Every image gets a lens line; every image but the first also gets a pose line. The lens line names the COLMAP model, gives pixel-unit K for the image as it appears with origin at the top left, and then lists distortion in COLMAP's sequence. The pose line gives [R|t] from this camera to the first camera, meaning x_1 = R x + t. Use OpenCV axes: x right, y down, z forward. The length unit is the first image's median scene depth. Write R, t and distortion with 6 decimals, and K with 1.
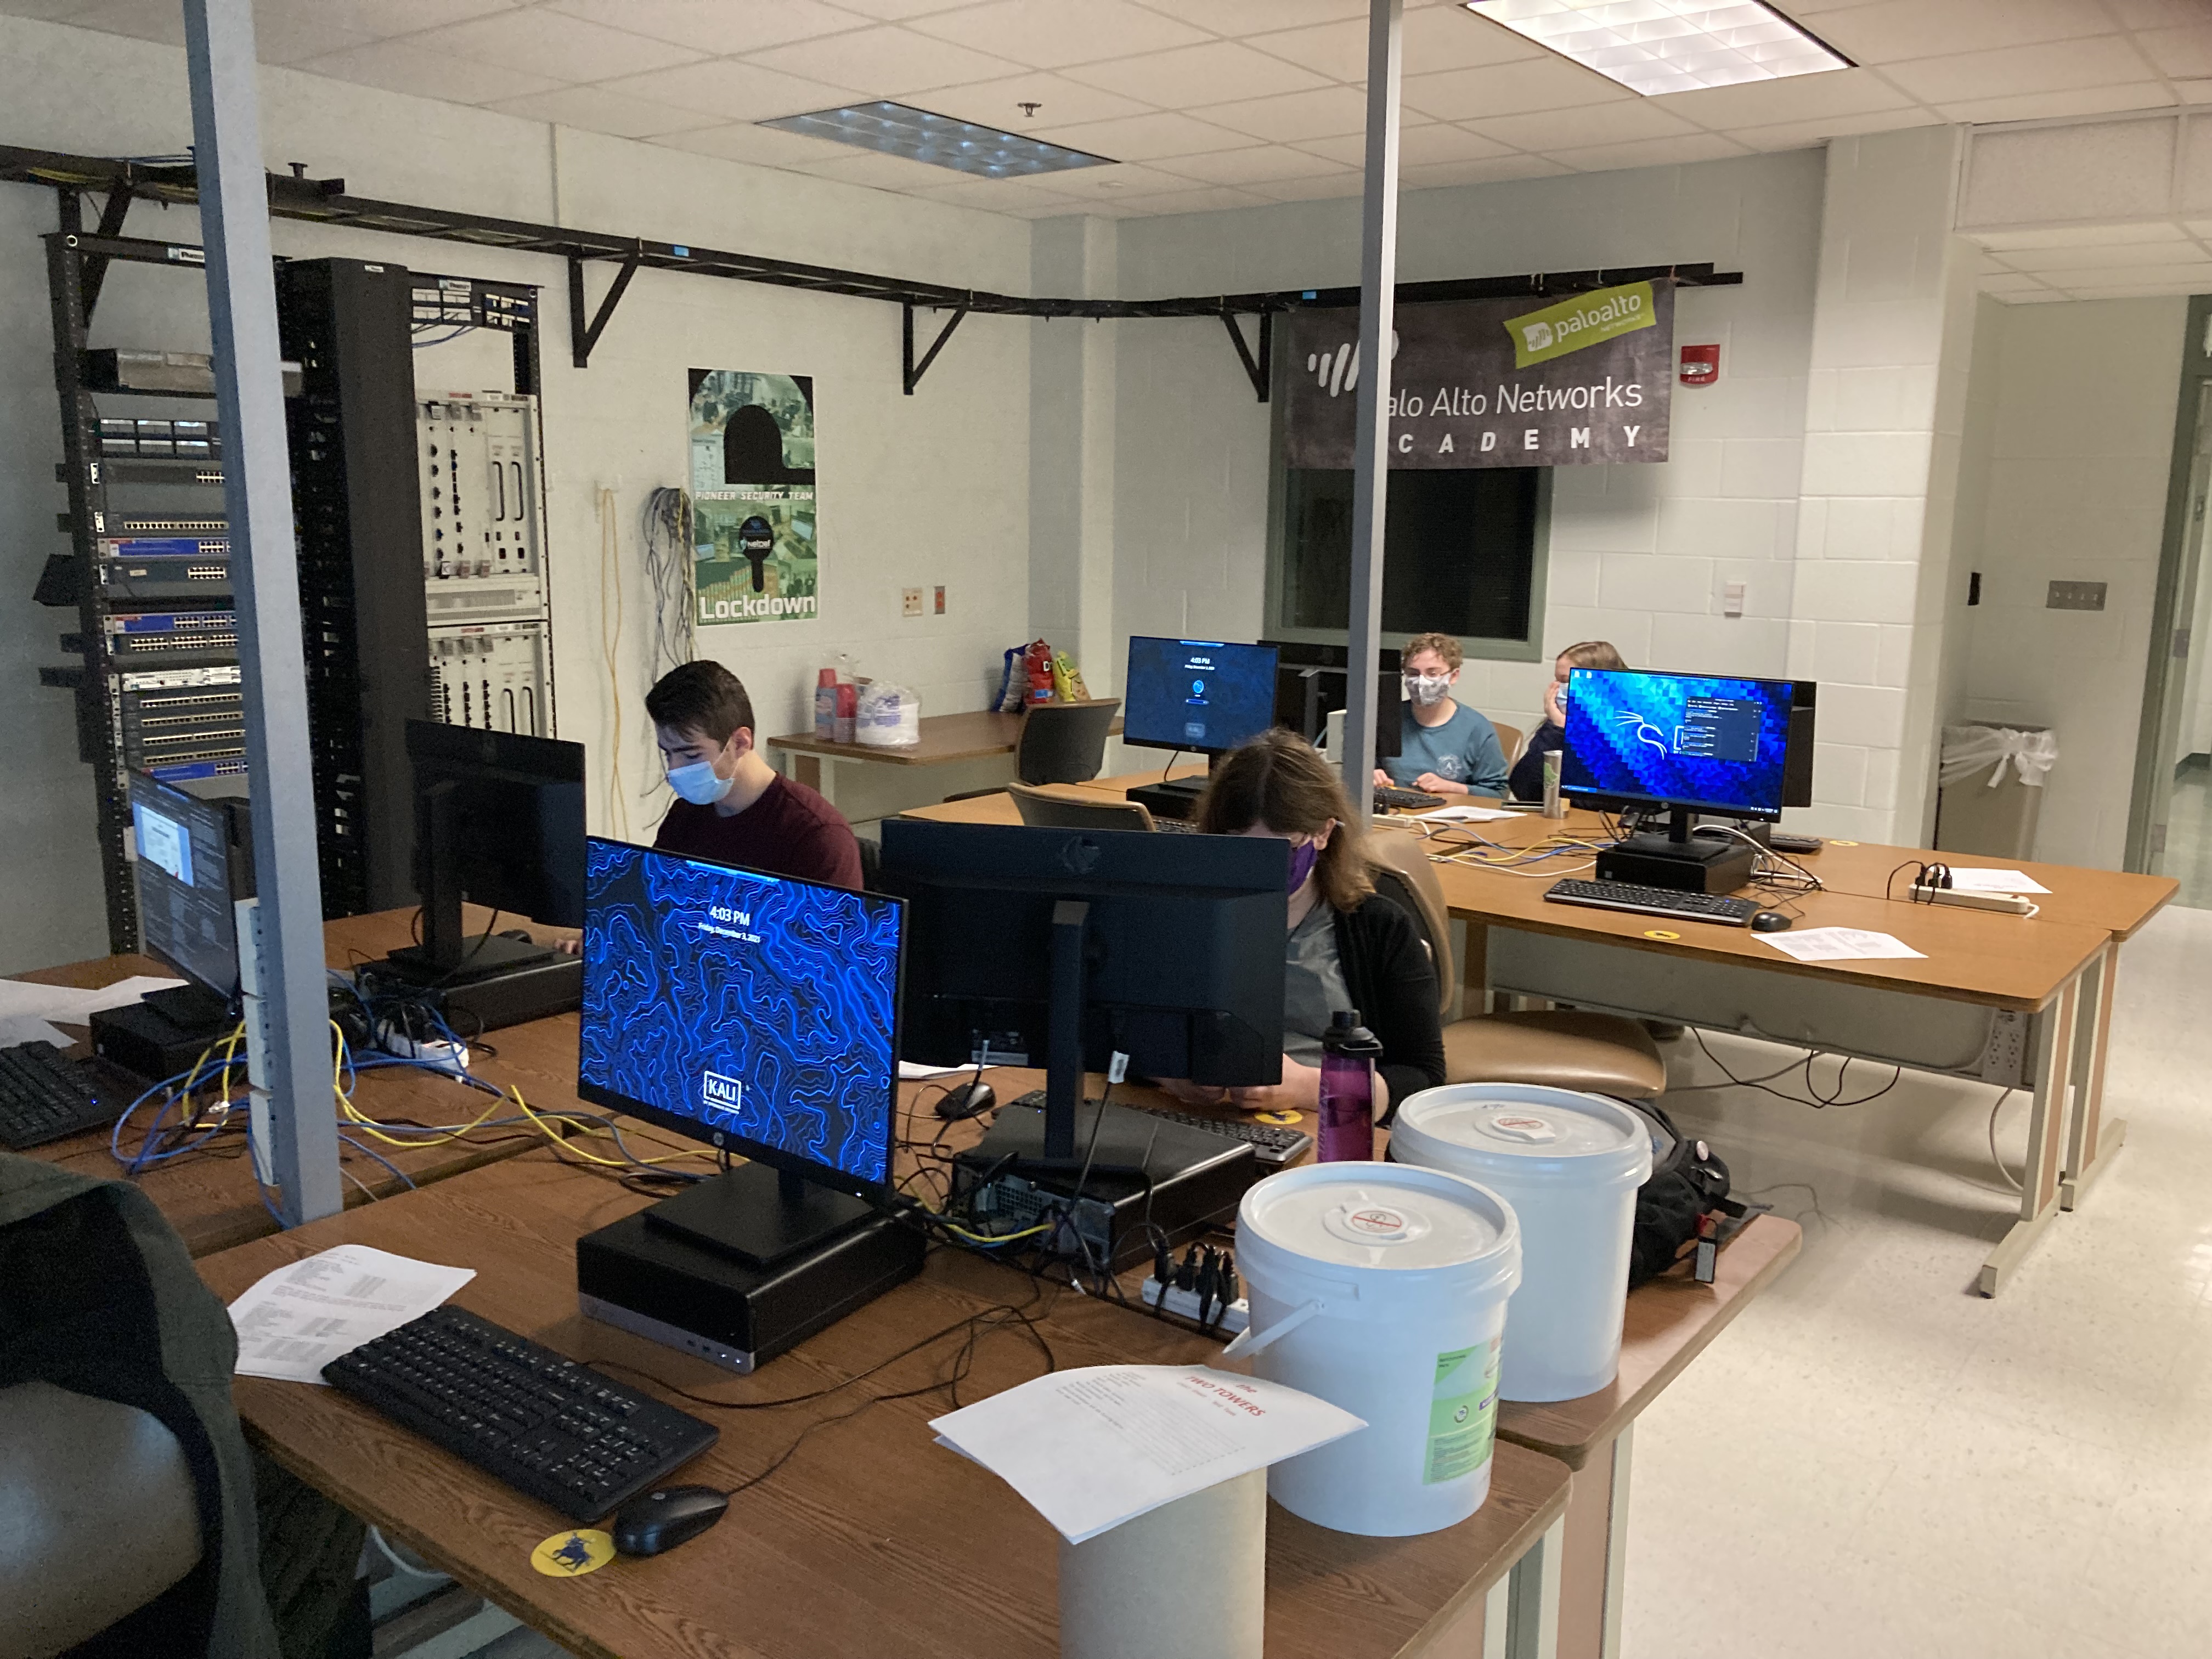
lens RADIAL K [[1798.9, 0, 1106.0], [0, 1798.9, 829.5], [0, 0, 1]] dist [-0.003124, 0.003899]
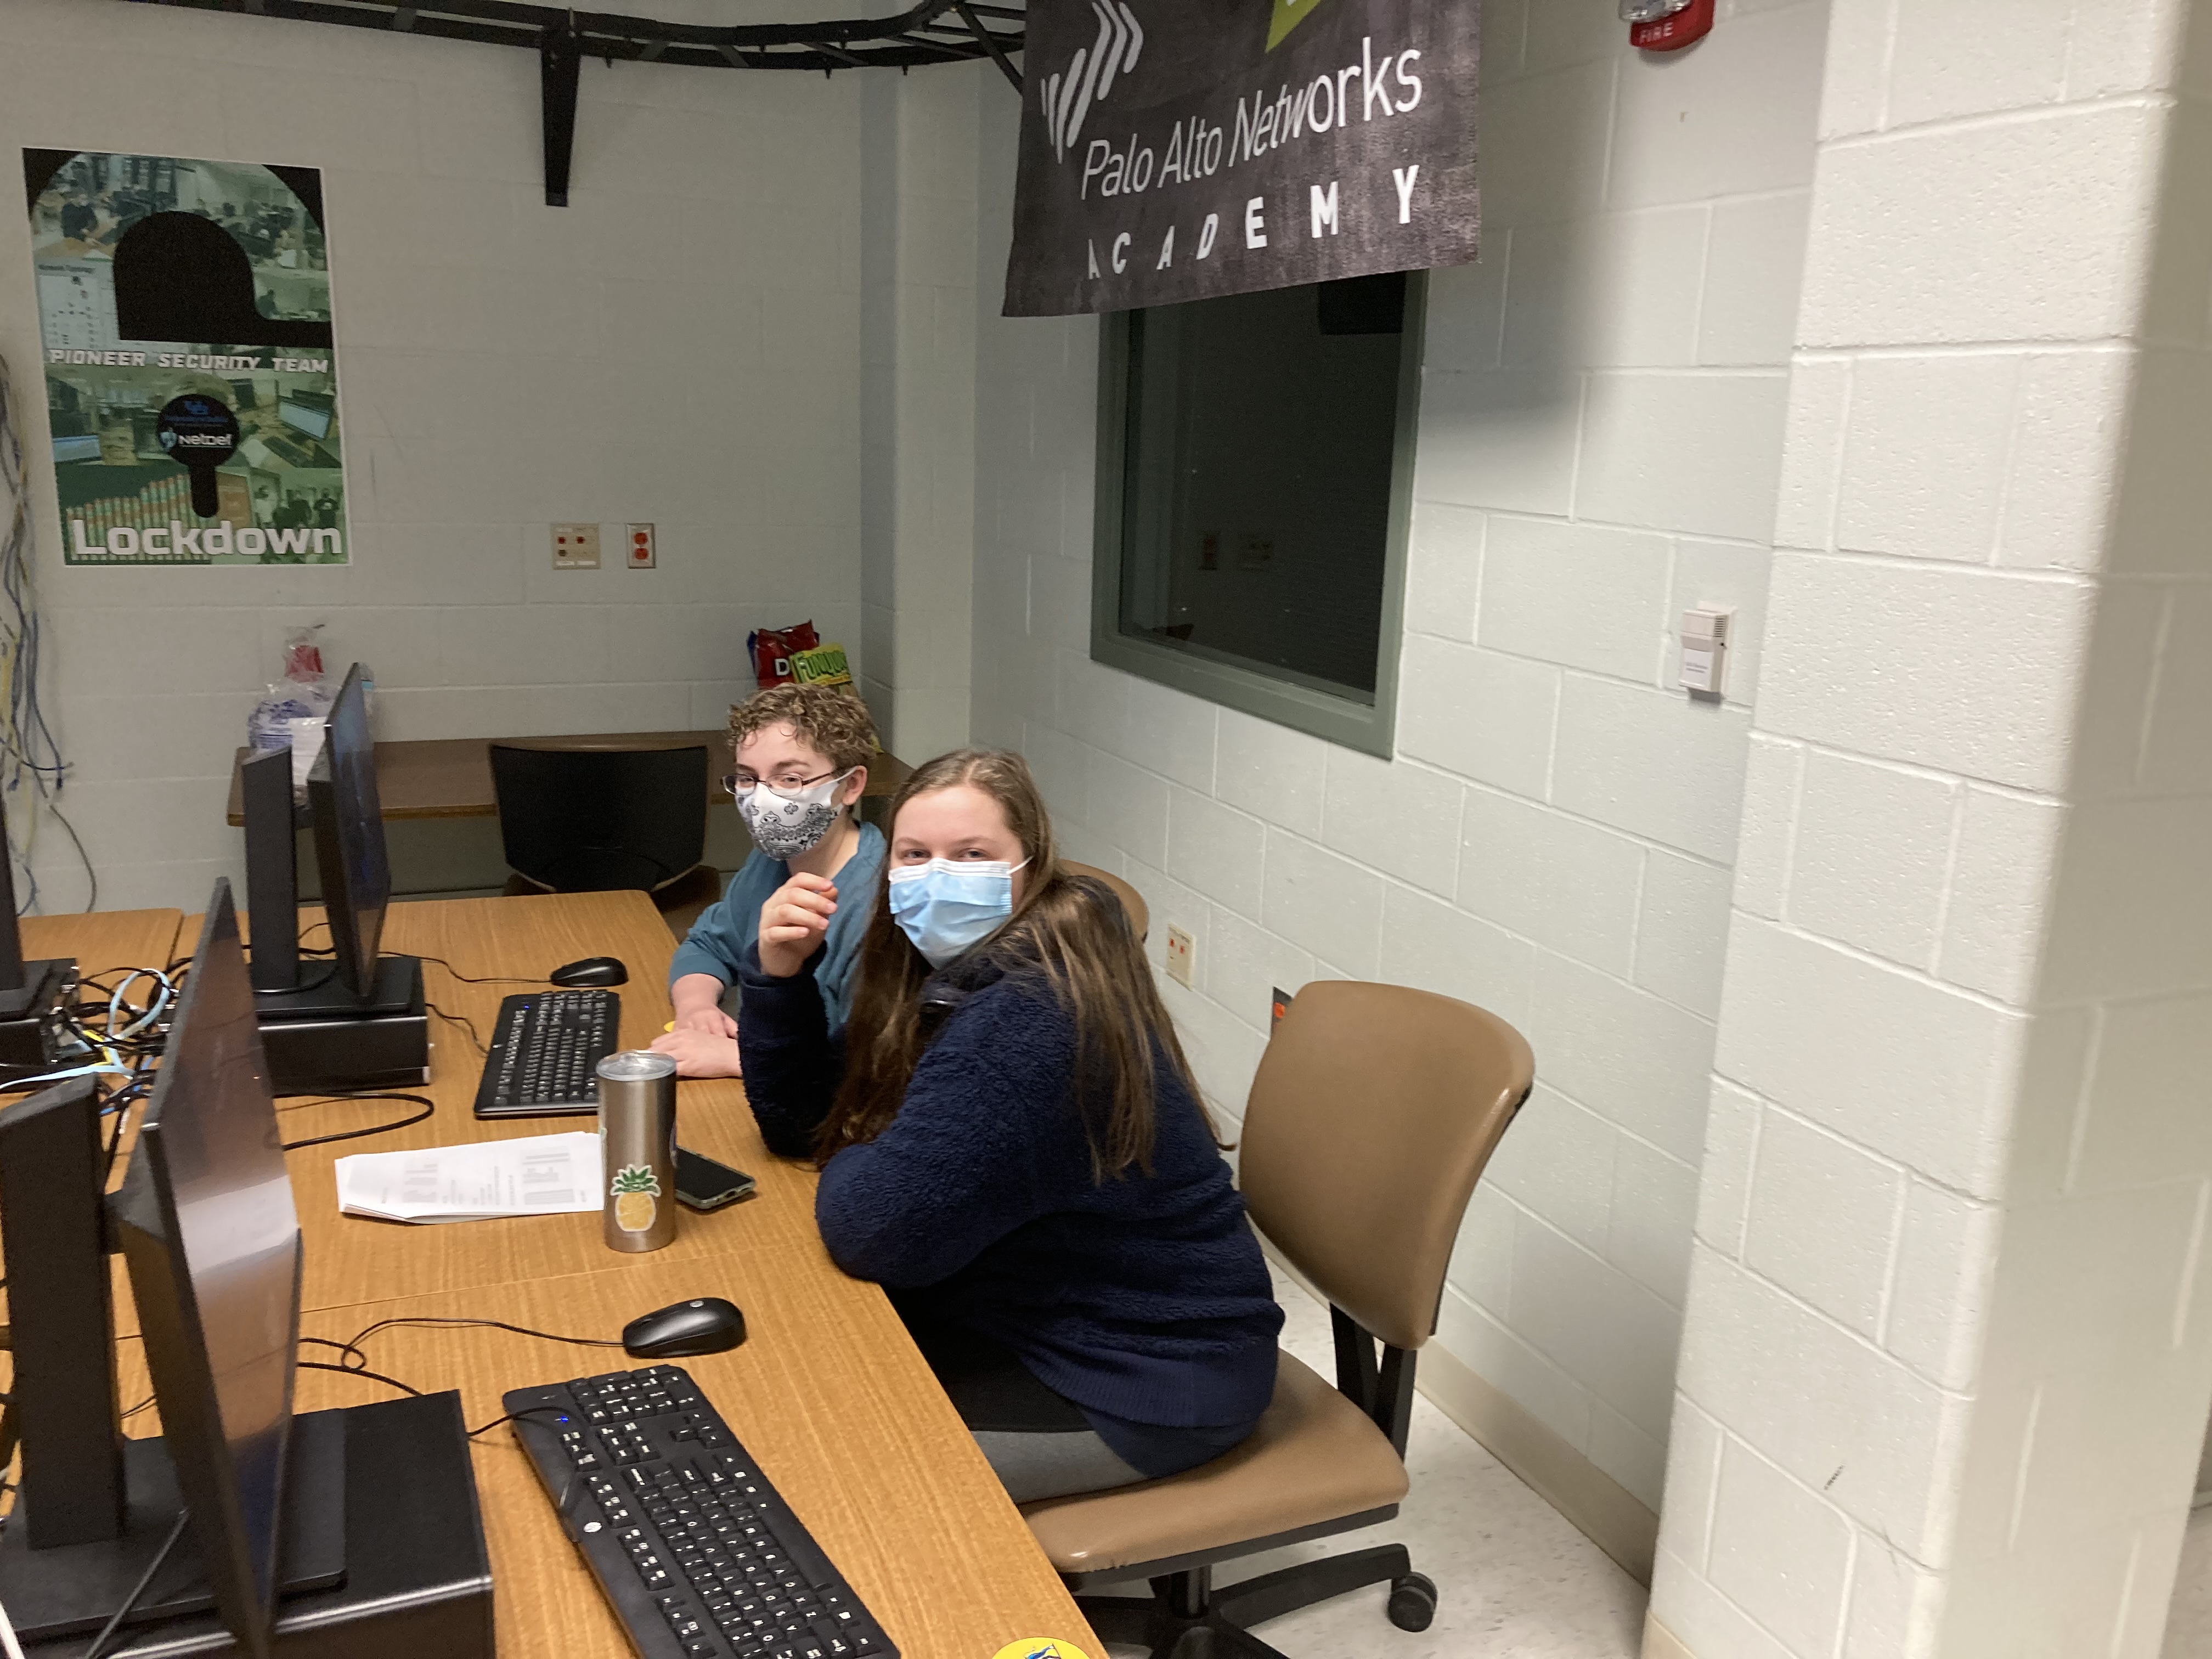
lens RADIAL K [[1798.9, 0, 1106.0], [0, 1798.9, 829.5], [0, 0, 1]] dist [-0.003124, 0.003899]
pose [[0.883218, 0.123296, -0.452464, 0.386589], [-0.108438, 0.992366, 0.058746, -0.095298], [0.456253, -0.002821, 0.889846, 0.588033]]
